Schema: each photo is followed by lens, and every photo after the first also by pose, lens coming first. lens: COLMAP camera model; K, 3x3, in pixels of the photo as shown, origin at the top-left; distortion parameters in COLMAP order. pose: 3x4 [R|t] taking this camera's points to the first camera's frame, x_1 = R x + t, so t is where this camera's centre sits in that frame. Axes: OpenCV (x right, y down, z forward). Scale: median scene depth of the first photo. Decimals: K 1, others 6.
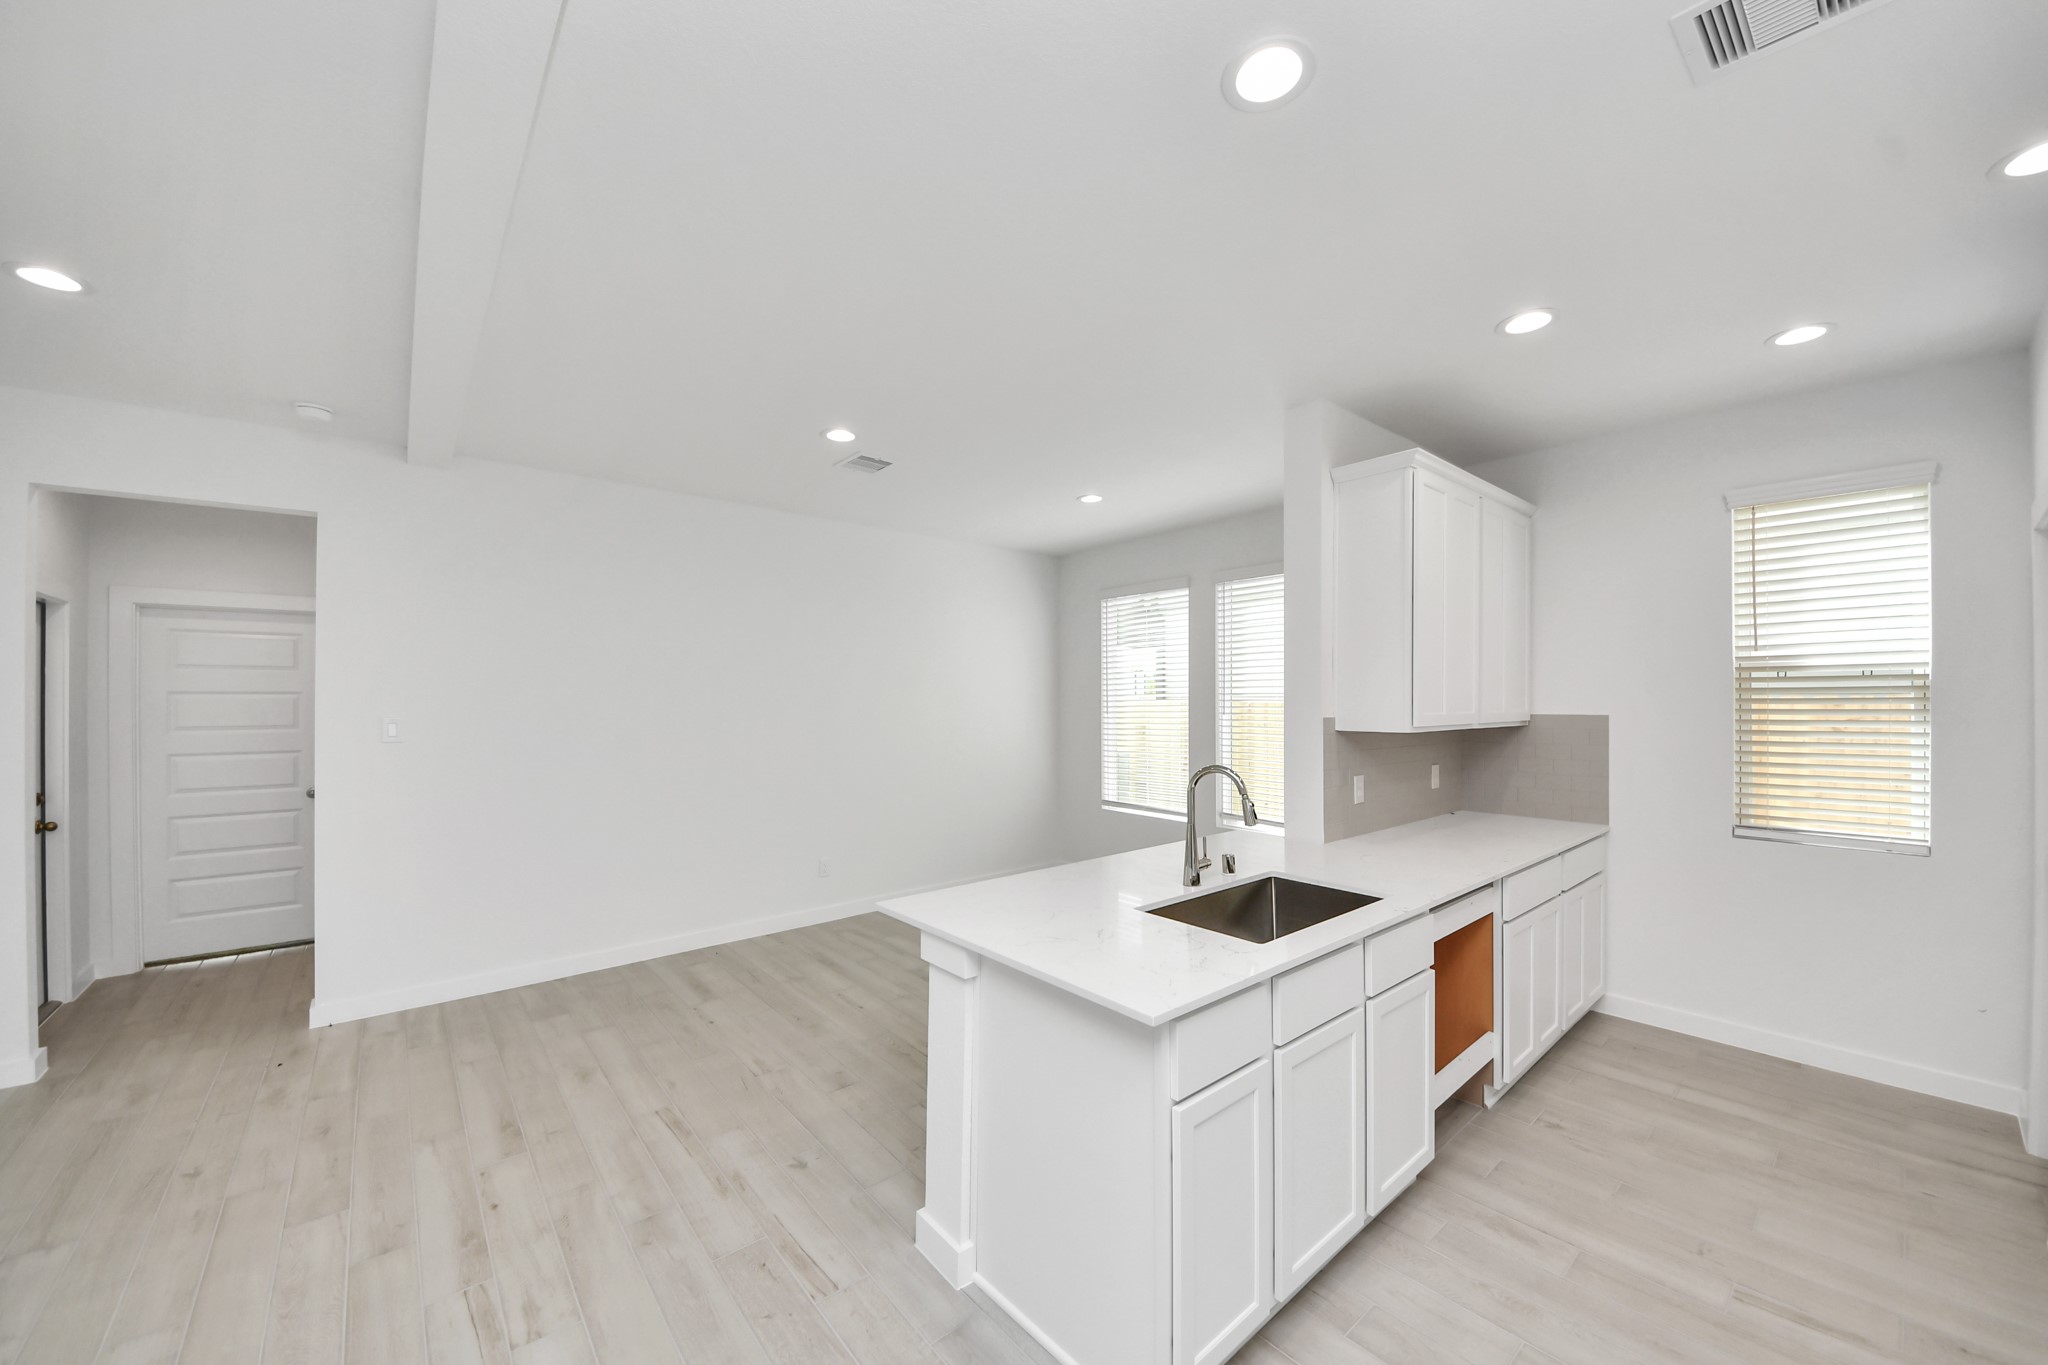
lens RADIAL K [[755.9, 0, 1015.7], [0, 755.9, 699.8], [0, 0, 1]] dist [0.014589, -0.014914]
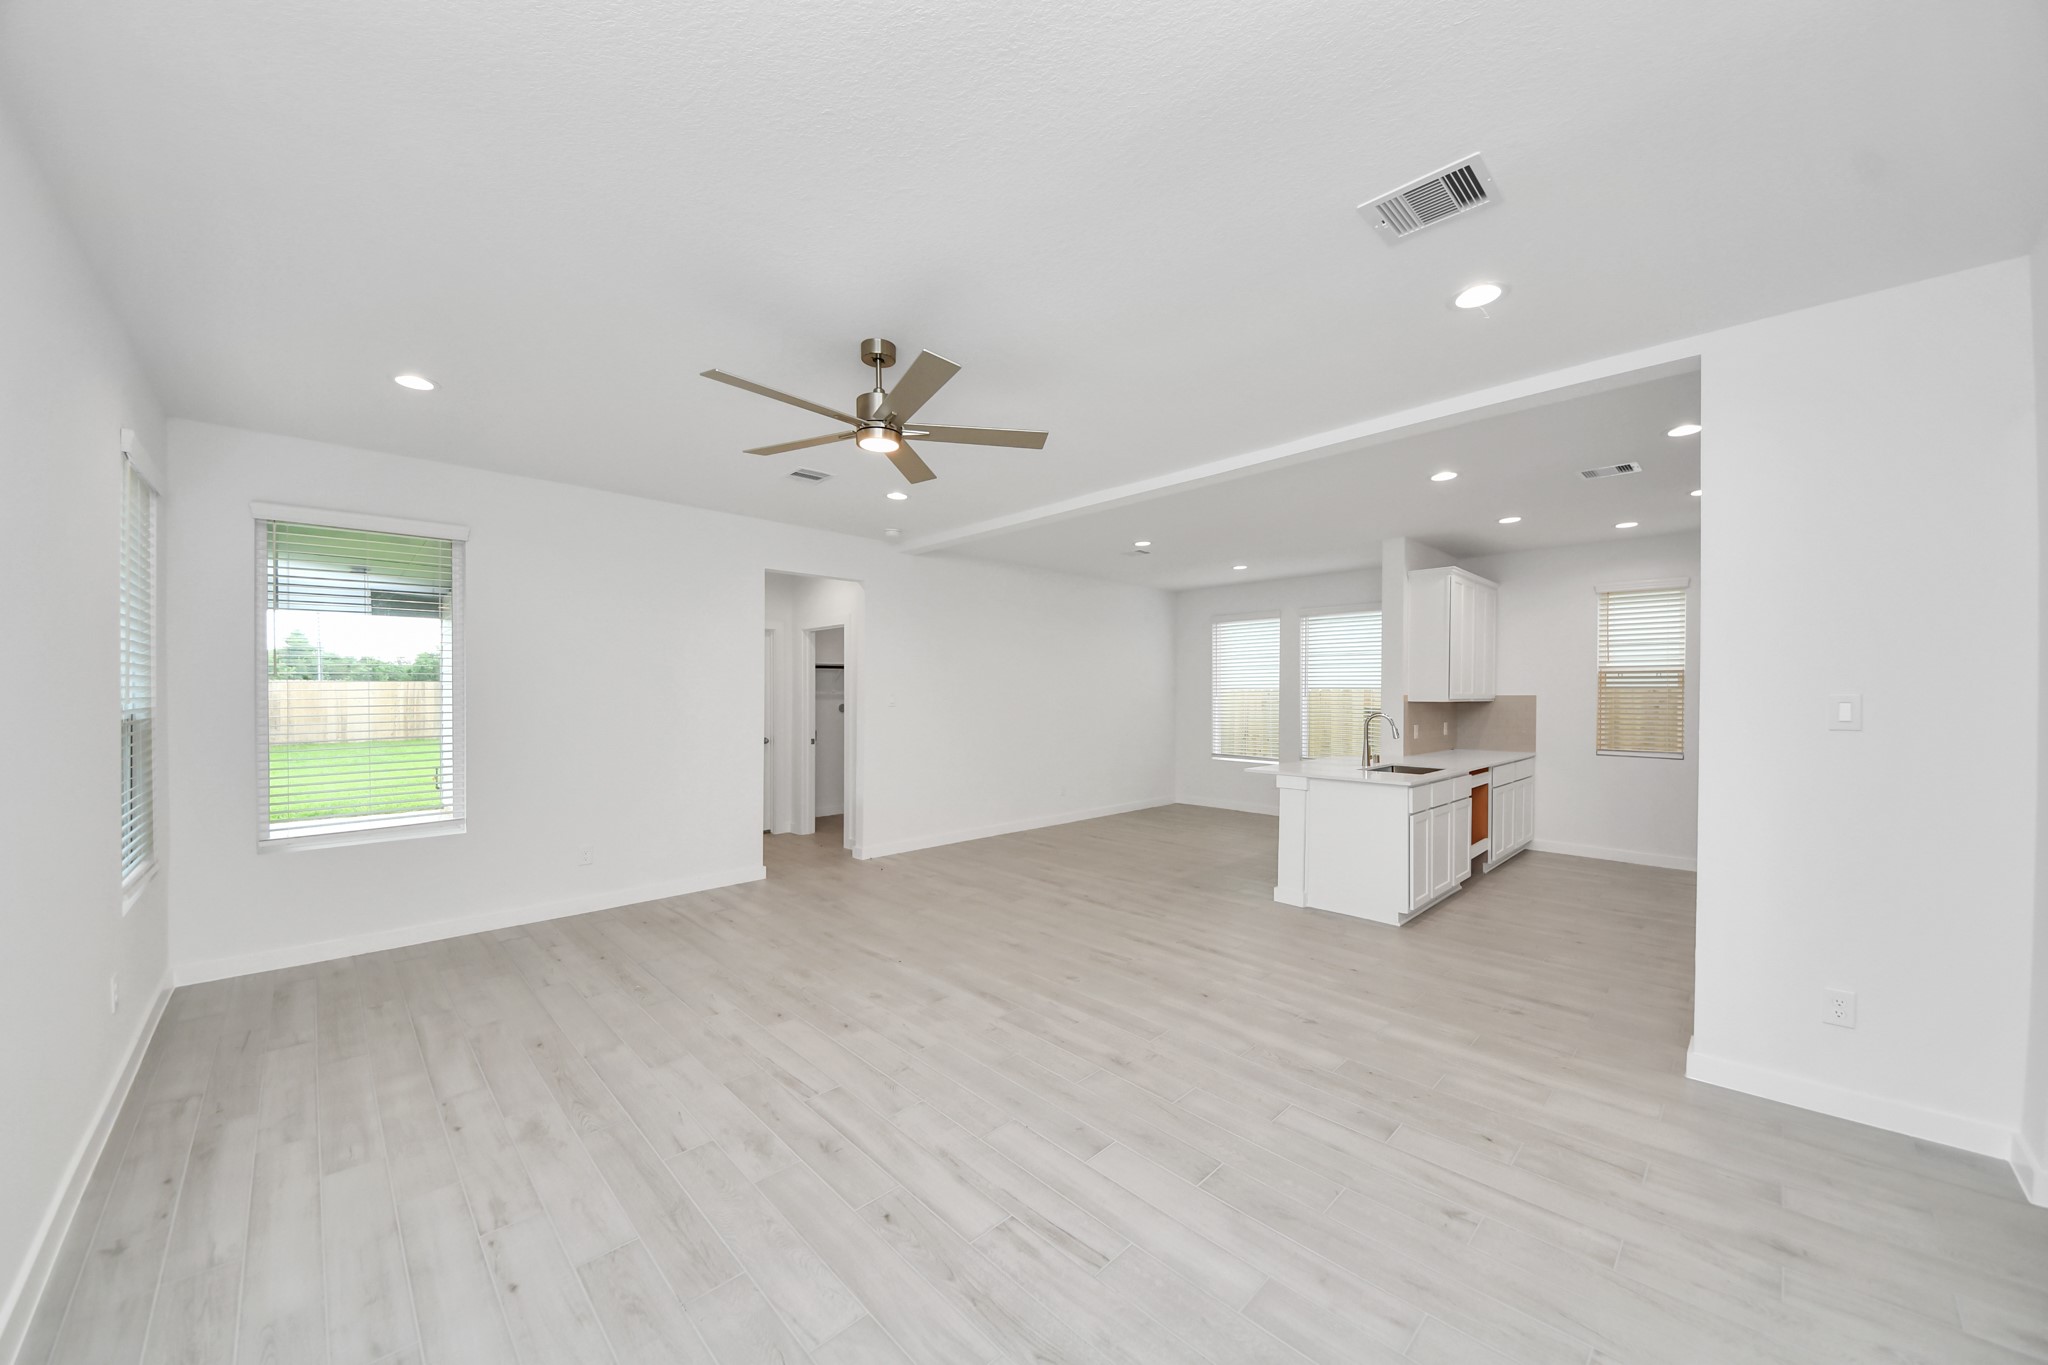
lens RADIAL K [[723.7, 0, 1016.6], [0, 723.7, 693.9], [0, 0, 1]] dist [0.033865, -0.021059]
pose [[0.997489, 0.010417, 0.070056, -0.788818], [-0.010641, 0.999939, 0.002833, 0.027729], [-0.070023, -0.003571, 0.997539, -0.905892]]
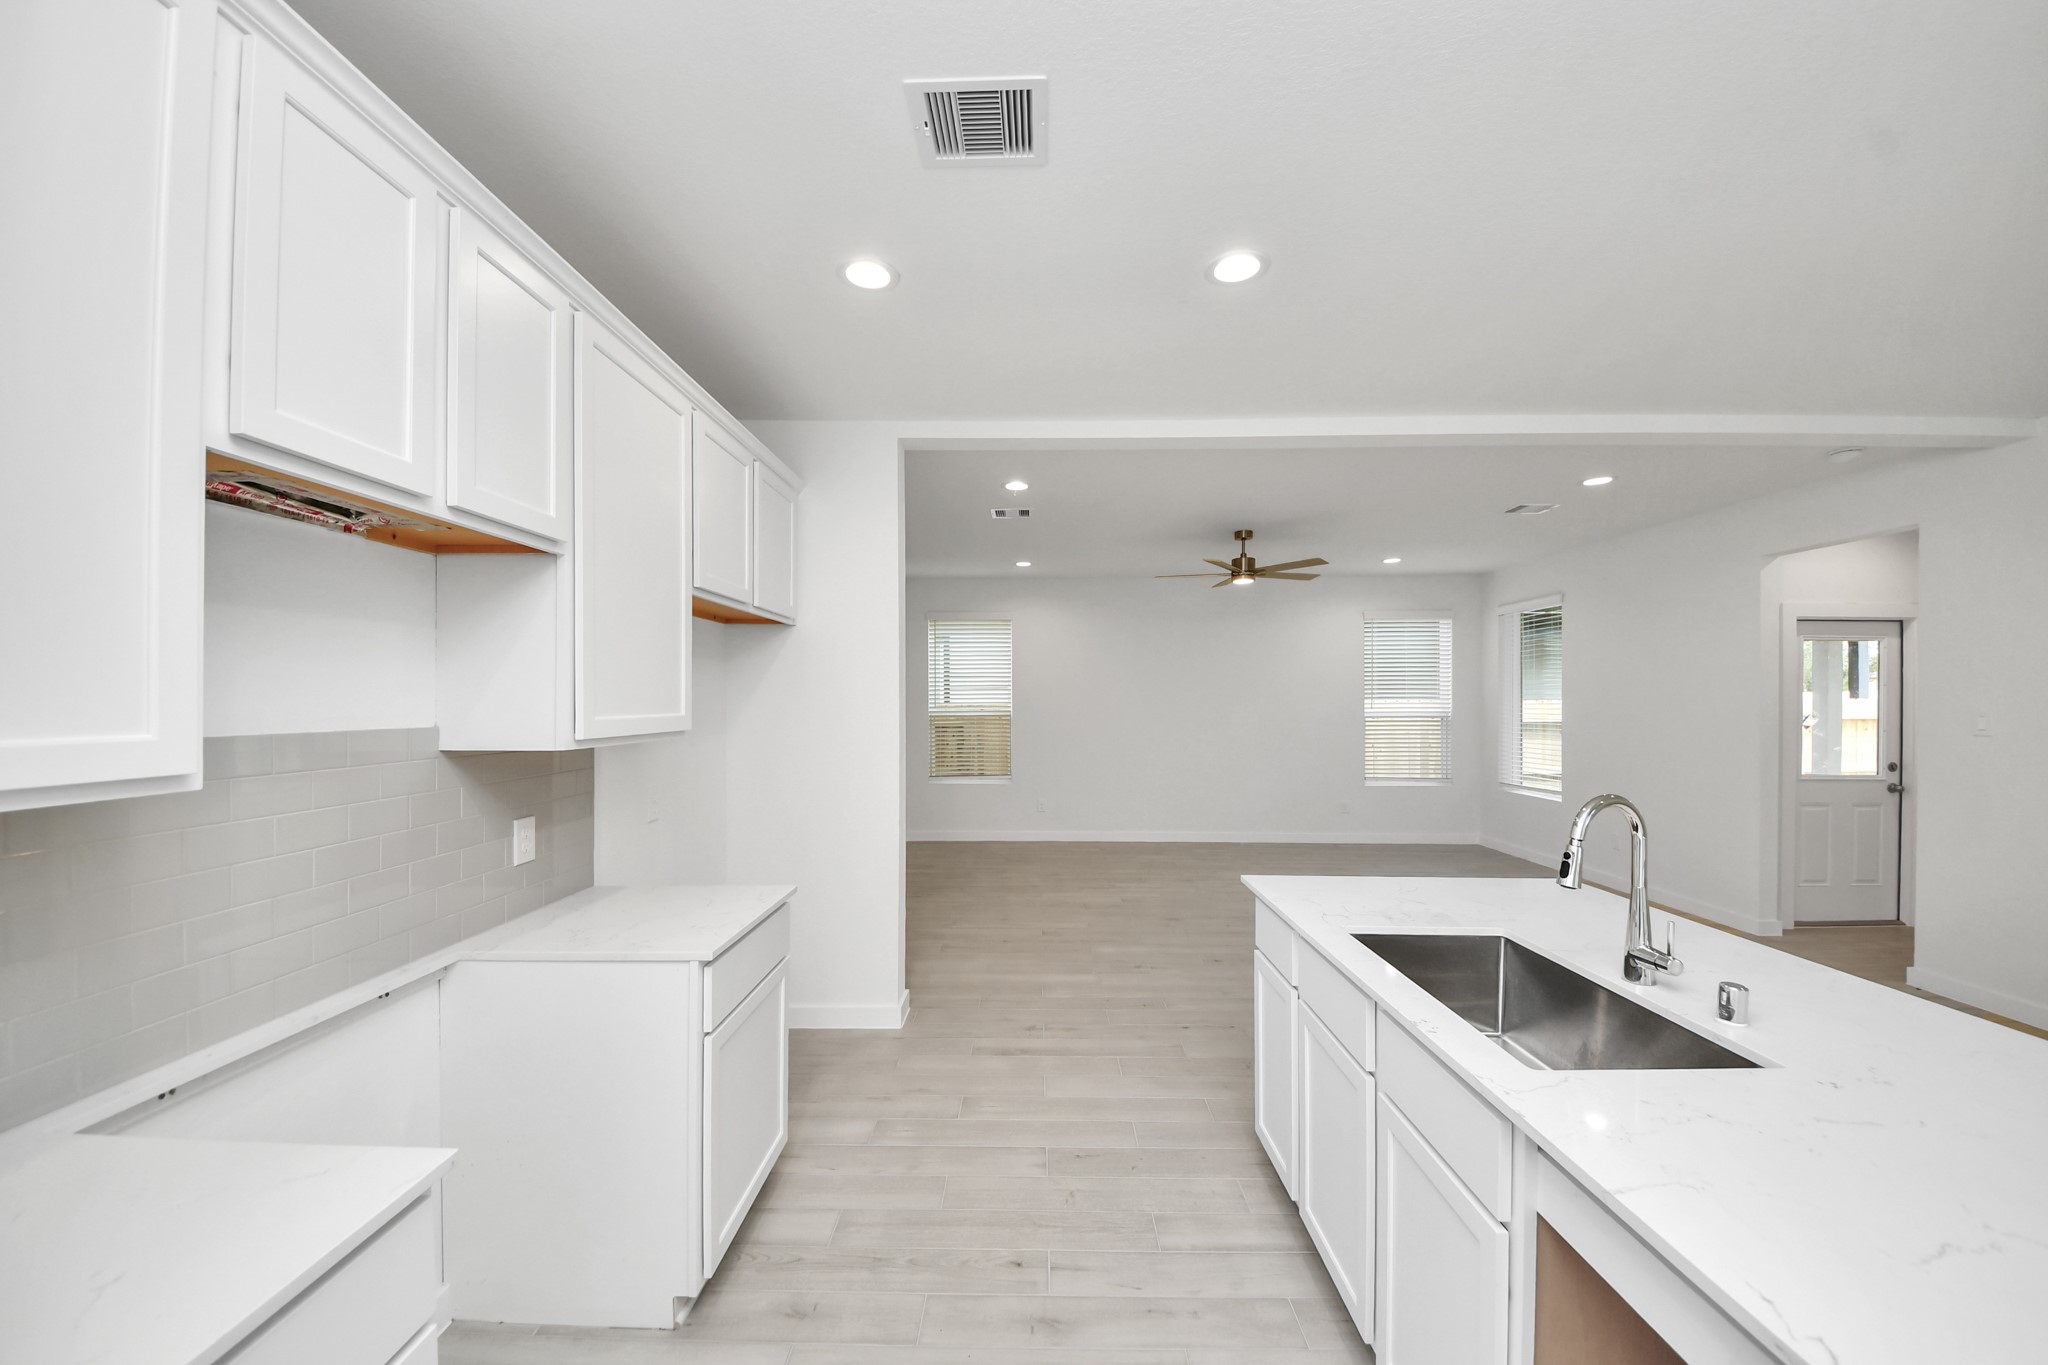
lens RADIAL K [[742.0, 0, 1028.2], [0, 742.0, 690.9], [0, 0, 1]] dist [0.046391, -0.030476]
pose [[-0.655791, -0.000555, -0.754942, 0.857067], [0.004041, 0.999983, -0.004246, -0.003255], [0.754932, -0.005835, -0.655778, 0.835376]]
